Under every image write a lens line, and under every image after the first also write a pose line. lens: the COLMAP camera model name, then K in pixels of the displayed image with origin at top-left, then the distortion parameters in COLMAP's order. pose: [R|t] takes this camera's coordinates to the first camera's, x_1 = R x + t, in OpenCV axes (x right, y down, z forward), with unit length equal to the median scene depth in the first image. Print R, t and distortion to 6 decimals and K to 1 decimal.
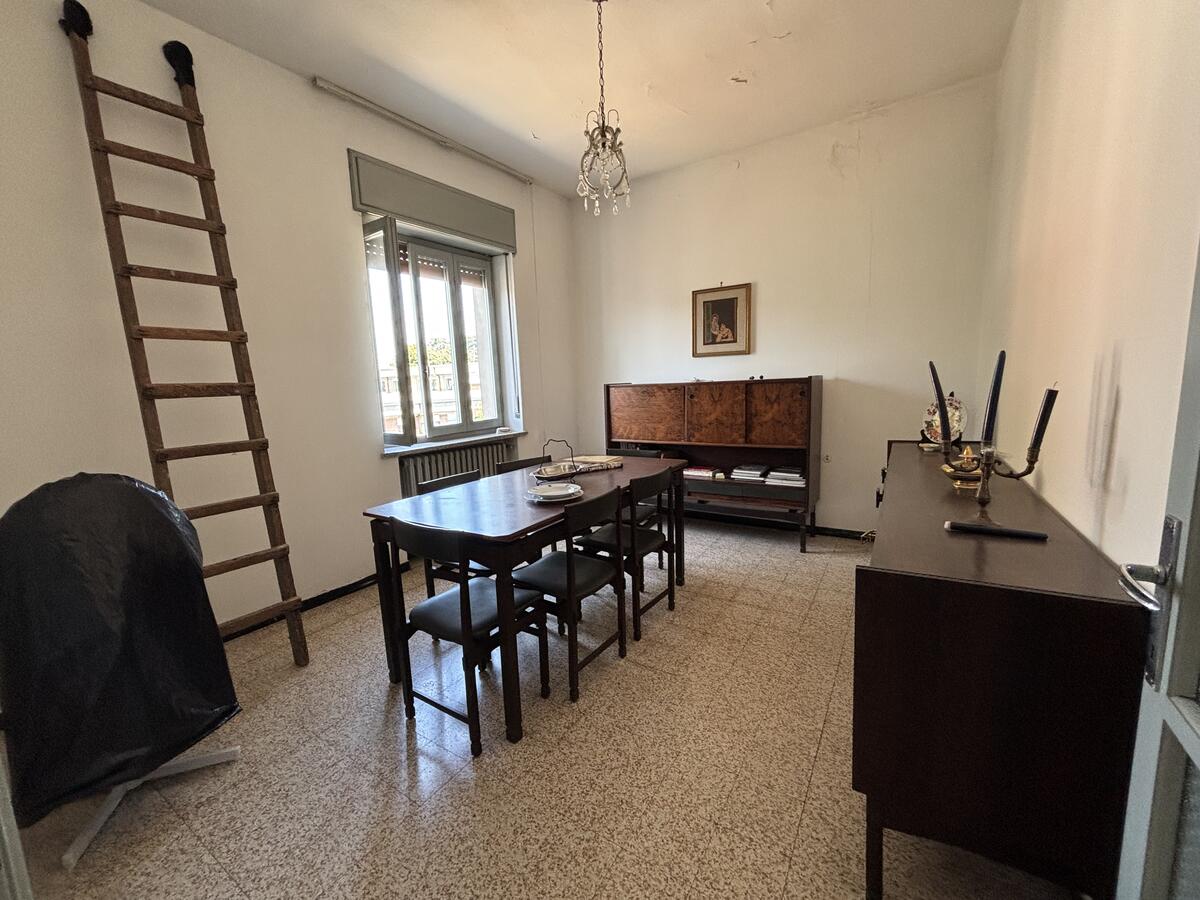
lens RADIAL K [[493.6, 0, 600.0], [0, 493.6, 450.0], [0, 0, 1]] dist [0.003639, 0.000090]
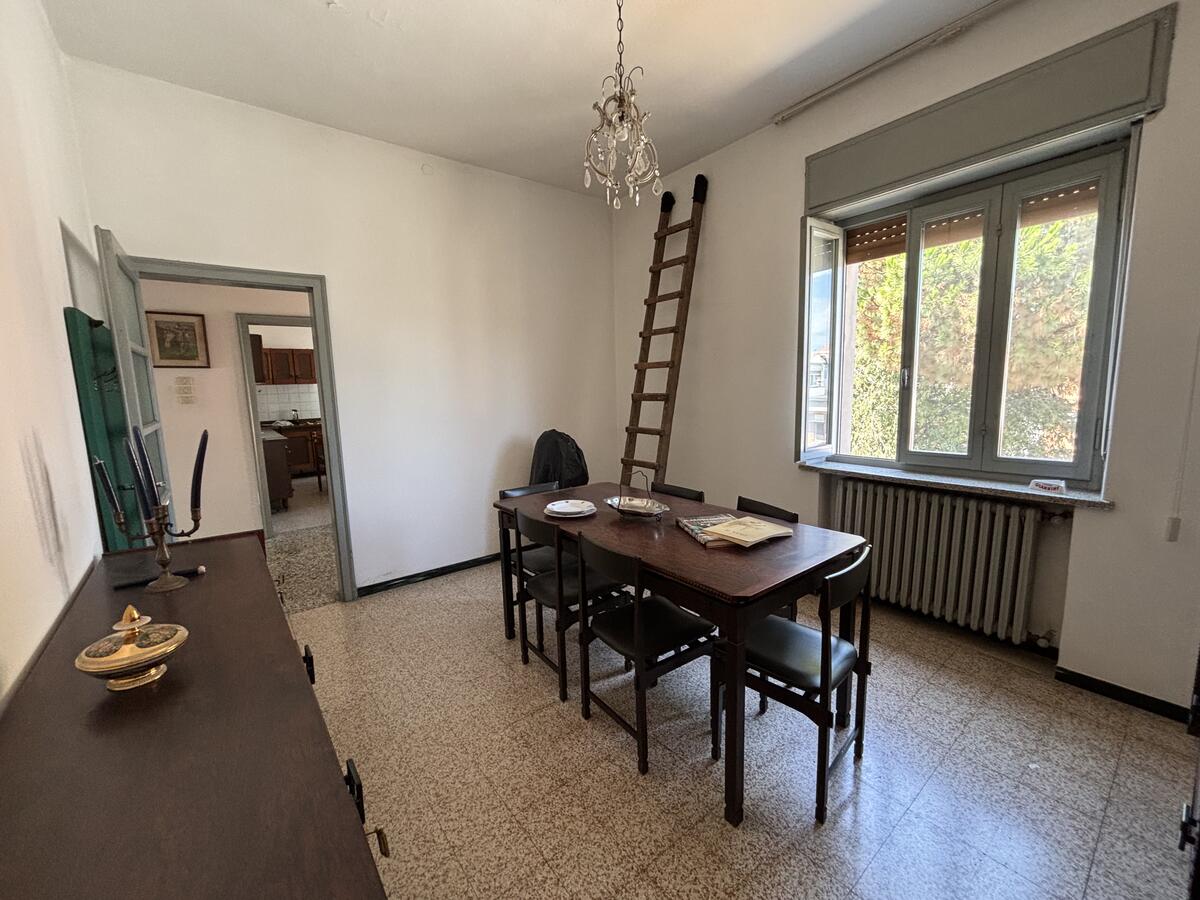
lens RADIAL K [[493.6, 0, 600.0], [0, 493.6, 450.0], [0, 0, 1]] dist [0.003639, 0.000090]
pose [[-0.334083, 0.165047, -0.927981, 0.519706], [-0.094617, 0.973703, 0.207243, -0.161433], [0.937782, 0.157039, -0.309682, 0.801446]]
